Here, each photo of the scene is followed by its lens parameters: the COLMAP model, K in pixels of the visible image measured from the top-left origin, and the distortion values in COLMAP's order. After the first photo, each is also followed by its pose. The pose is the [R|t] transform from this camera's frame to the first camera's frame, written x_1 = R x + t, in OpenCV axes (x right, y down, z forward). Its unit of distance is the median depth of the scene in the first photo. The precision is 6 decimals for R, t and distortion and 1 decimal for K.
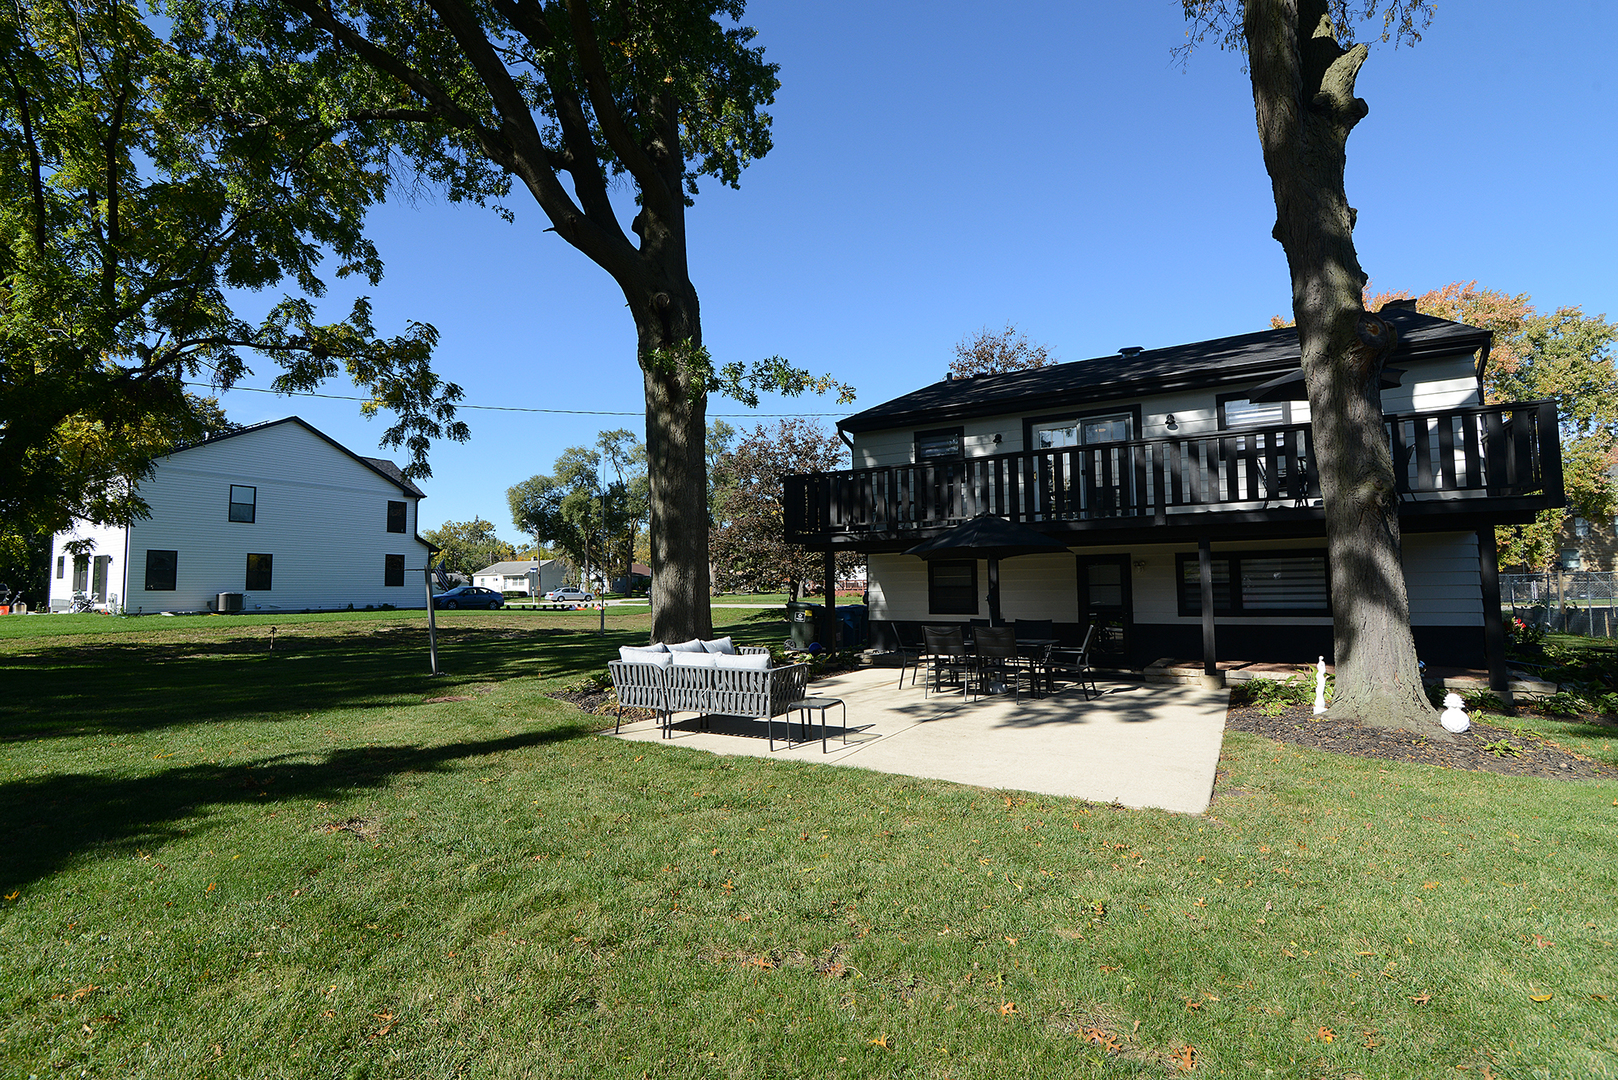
lens RADIAL K [[737.6, 0, 809.0], [0, 737.6, 540.0], [0, 0, 1]] dist [-0.016726, 0.000700]
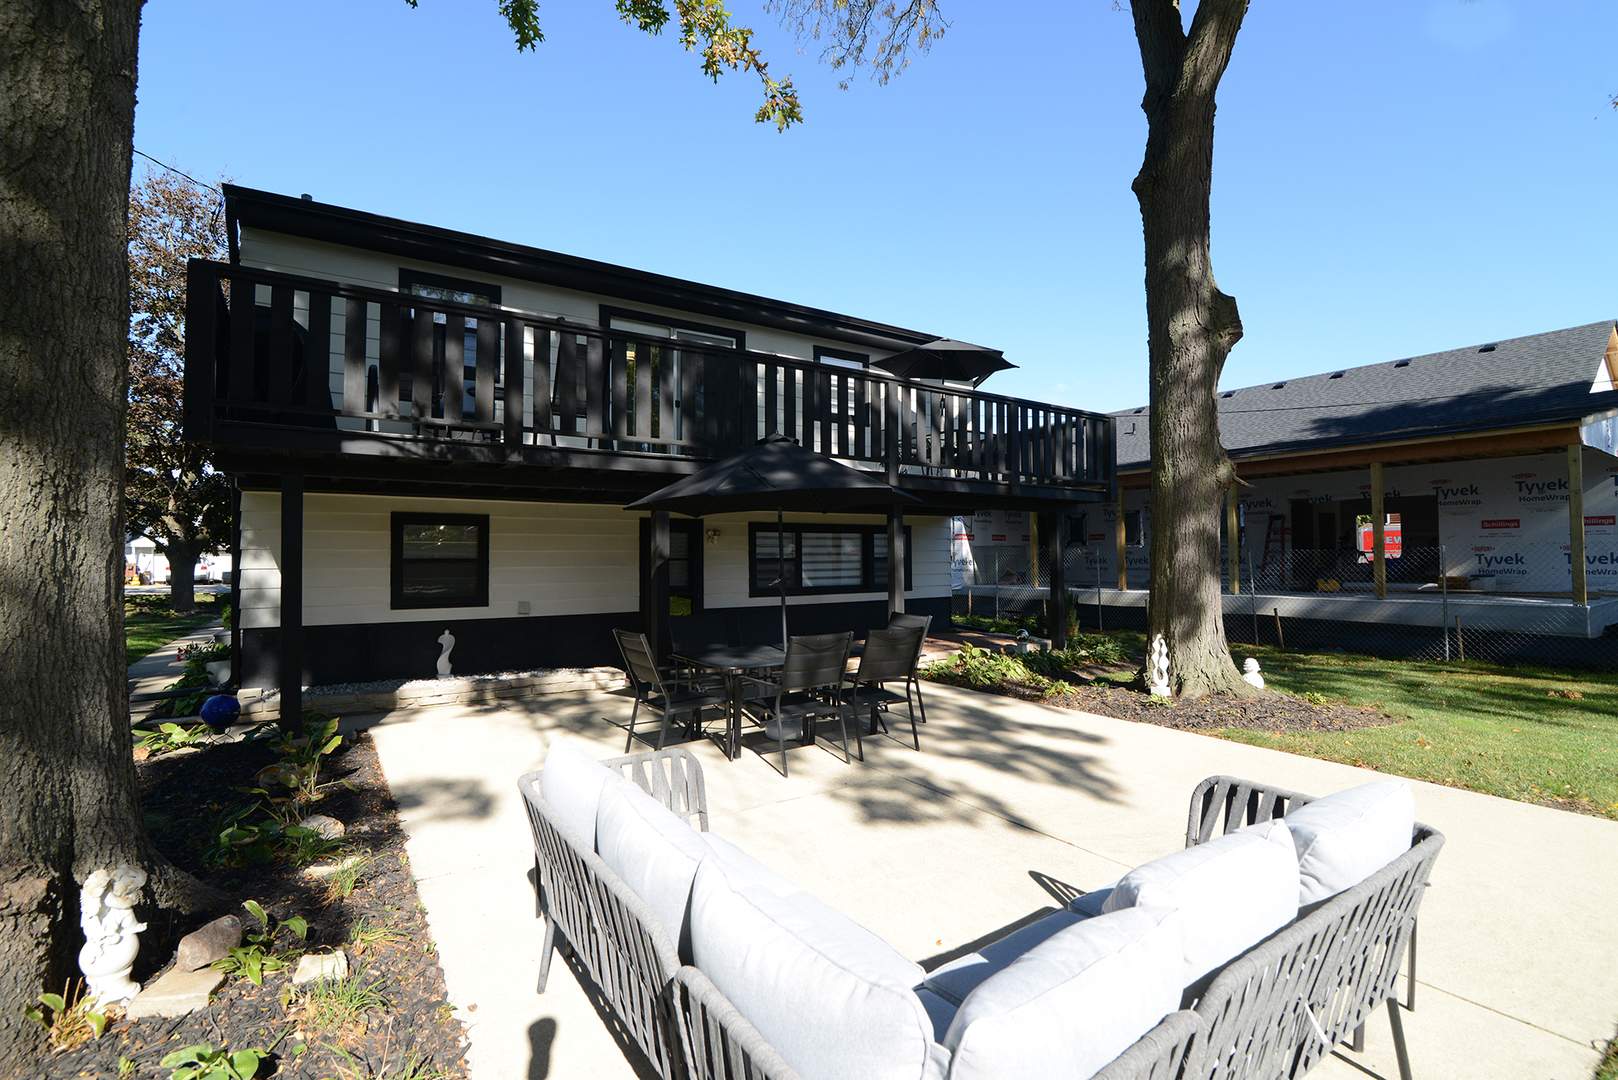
lens RADIAL K [[737.6, 0, 809.0], [0, 737.6, 540.0], [0, 0, 1]] dist [-0.016726, 0.000700]
pose [[0.437826, 0.030662, 0.898537, -0.299201], [-0.061473, 0.998100, -0.004106, 0.050102], [-0.896956, -0.053438, 0.438879, 0.757127]]
